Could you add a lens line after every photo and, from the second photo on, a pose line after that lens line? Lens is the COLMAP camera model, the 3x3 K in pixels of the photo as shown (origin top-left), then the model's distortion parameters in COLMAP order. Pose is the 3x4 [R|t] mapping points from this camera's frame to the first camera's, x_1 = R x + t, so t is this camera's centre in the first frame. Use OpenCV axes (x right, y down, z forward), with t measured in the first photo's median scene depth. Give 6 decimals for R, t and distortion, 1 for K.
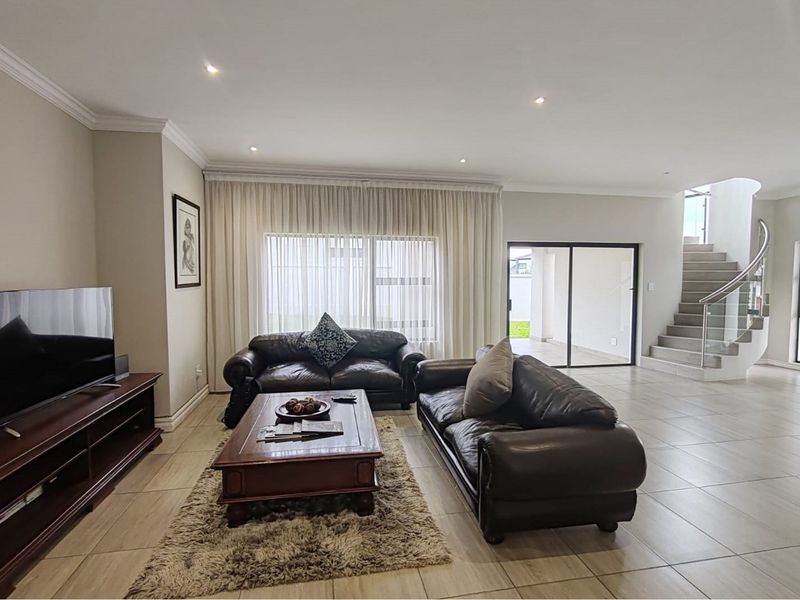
lens RADIAL K [[417.2, 0, 392.8], [0, 417.2, 300.3], [0, 0, 1]] dist [-0.006002, -0.000939]
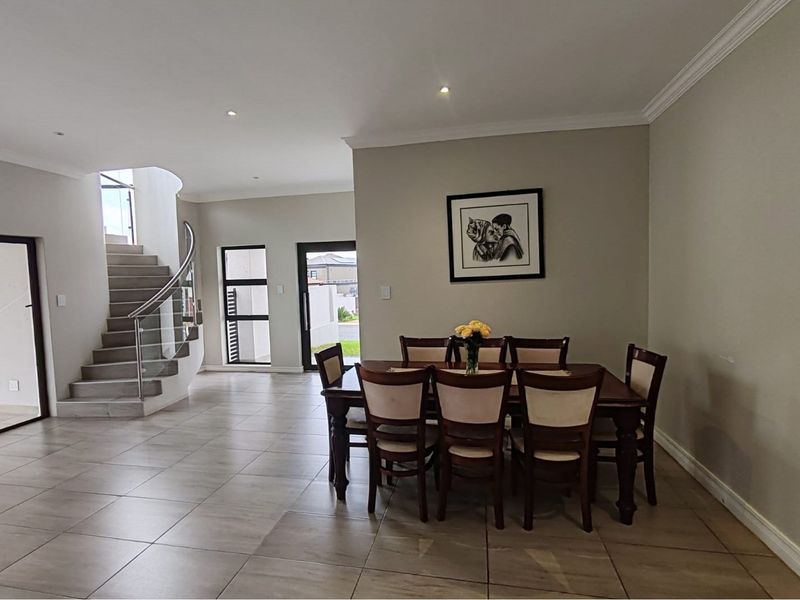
lens RADIAL K [[417.2, 0, 392.8], [0, 417.2, 300.3], [0, 0, 1]] dist [-0.006002, -0.000939]
pose [[0.385579, -0.067269, 0.920219, 0.189151], [0.073761, 0.996394, 0.041931, -0.021008], [-0.919722, 0.051708, 0.389150, 0.212425]]
